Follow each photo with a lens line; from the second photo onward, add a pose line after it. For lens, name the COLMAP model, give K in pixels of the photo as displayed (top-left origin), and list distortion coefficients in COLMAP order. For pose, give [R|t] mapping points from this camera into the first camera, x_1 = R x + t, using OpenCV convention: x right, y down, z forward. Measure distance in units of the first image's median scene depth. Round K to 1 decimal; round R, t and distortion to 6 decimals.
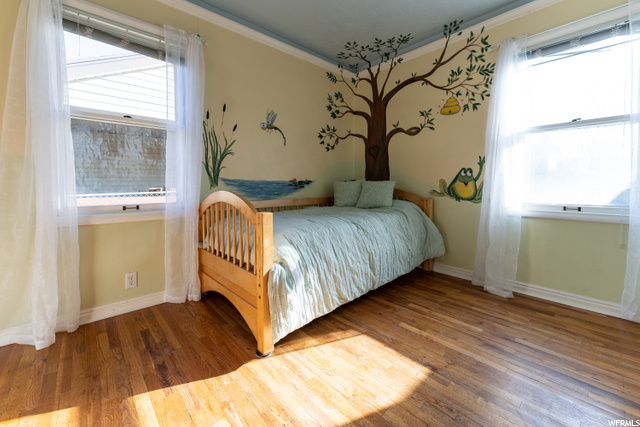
lens RADIAL K [[269.1, 0, 319.6], [0, 269.1, 187.8], [0, 0, 1]] dist [0.012968, 0.000035]
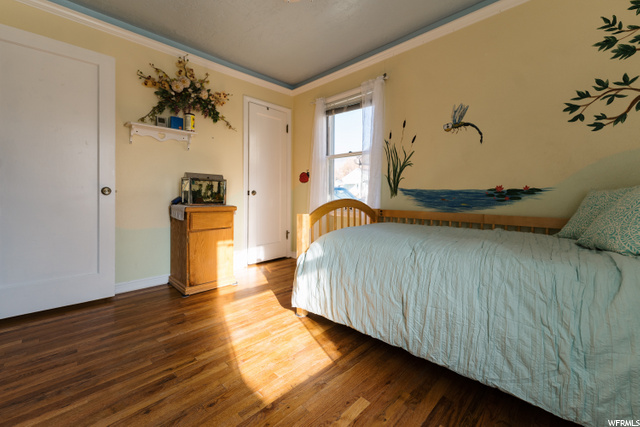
lens RADIAL K [[258.5, 0, 319.6], [0, 258.5, 194.2], [0, 0, 1]] dist [0.000756, 0.000016]
pose [[0.048508, 0.003148, -0.998818, 0.688225], [-0.017597, 0.999843, 0.002297, -0.008215], [0.998668, 0.017465, 0.048556, 0.620469]]
